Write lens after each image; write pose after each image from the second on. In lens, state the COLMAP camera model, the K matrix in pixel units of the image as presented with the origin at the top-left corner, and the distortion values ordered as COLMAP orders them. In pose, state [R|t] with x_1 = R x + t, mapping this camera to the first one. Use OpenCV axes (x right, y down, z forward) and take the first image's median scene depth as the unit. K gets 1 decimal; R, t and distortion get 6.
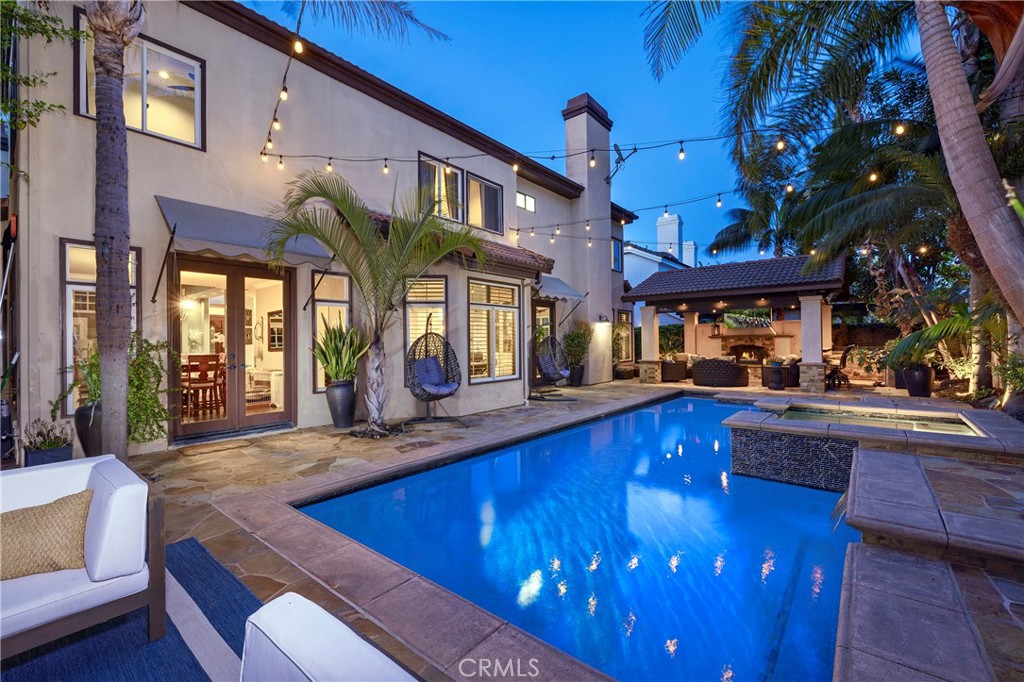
lens RADIAL K [[423.6, 0, 511.4], [0, 423.6, 341.7], [0, 0, 1]] dist [0.000686, 0.000036]
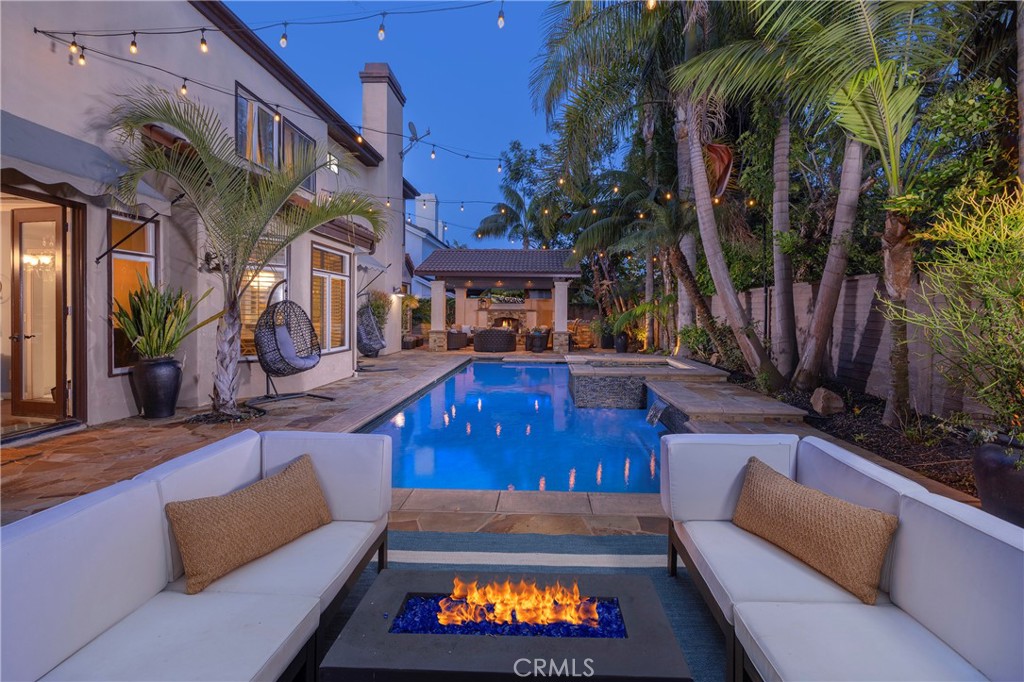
lens RADIAL K [[439.9, 0, 516.9], [0, 439.9, 319.0], [0, 0, 1]] dist [-0.000110, -0.000024]
pose [[0.797529, 0.009228, 0.603210, -0.198027], [-0.017946, 0.999803, 0.008431, 0.000849], [-0.603013, -0.017549, 0.797538, -0.023358]]
